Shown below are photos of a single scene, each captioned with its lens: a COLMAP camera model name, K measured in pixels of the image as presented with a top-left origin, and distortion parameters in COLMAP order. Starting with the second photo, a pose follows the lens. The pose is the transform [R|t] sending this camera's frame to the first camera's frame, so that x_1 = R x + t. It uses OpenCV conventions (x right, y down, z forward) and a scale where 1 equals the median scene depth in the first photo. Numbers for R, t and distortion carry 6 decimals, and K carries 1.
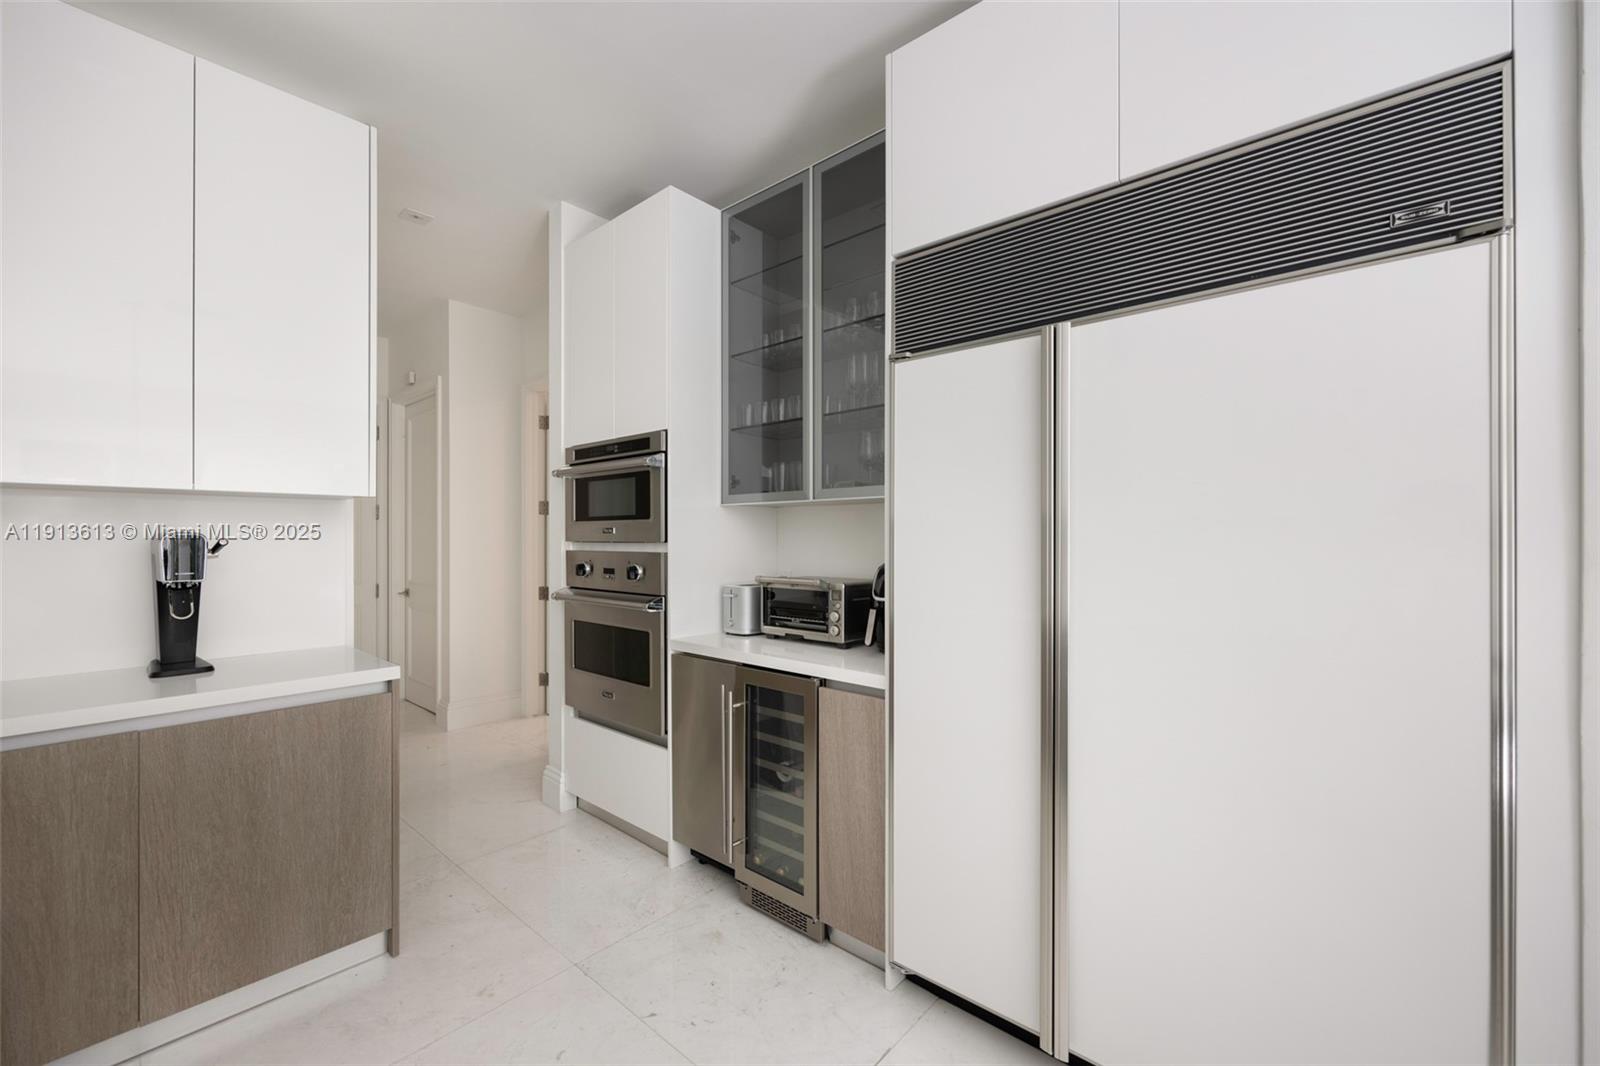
lens RADIAL K [[643.0, 0, 812.7], [0, 643.0, 537.0], [0, 0, 1]] dist [0.004091, 0.000203]
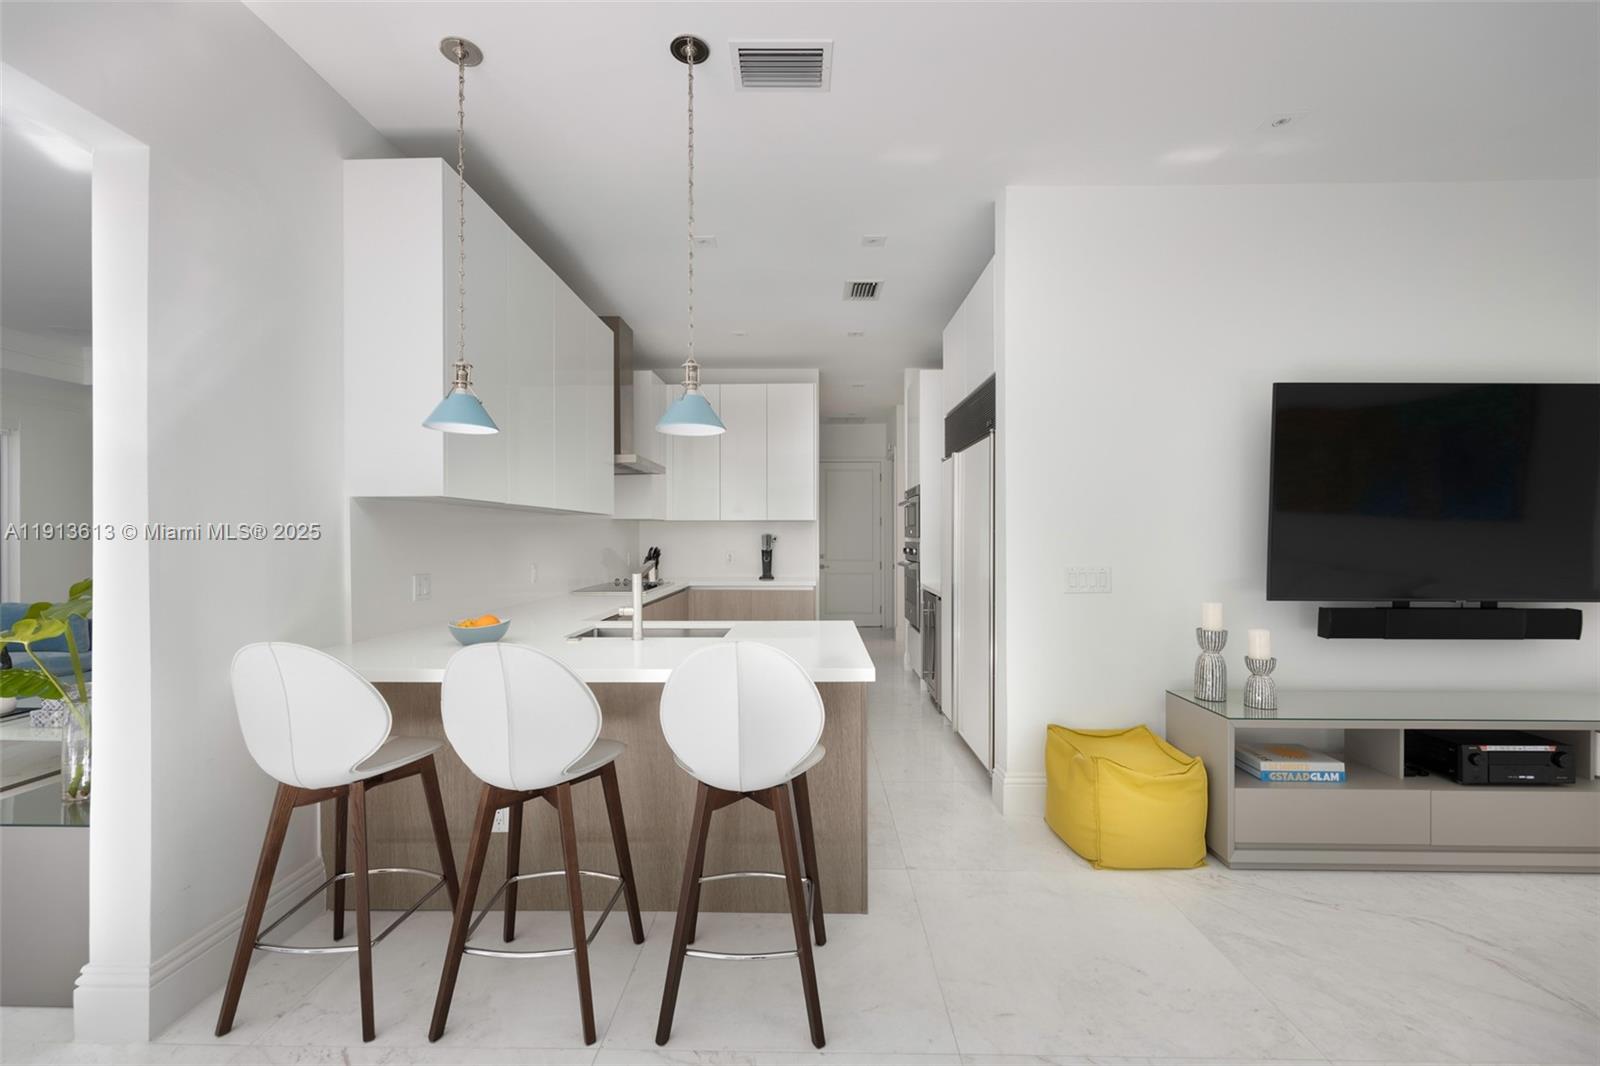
lens RADIAL K [[643.0, 0, 798.2], [0, 643.0, 536.0], [0, 0, 1]] dist [0.004091, 0.000203]
pose [[0.641269, 0.001347, -0.767315, 1.141413], [0.001903, 0.999993, 0.003346, -0.004668], [0.767314, -0.003605, 0.641261, -0.665673]]
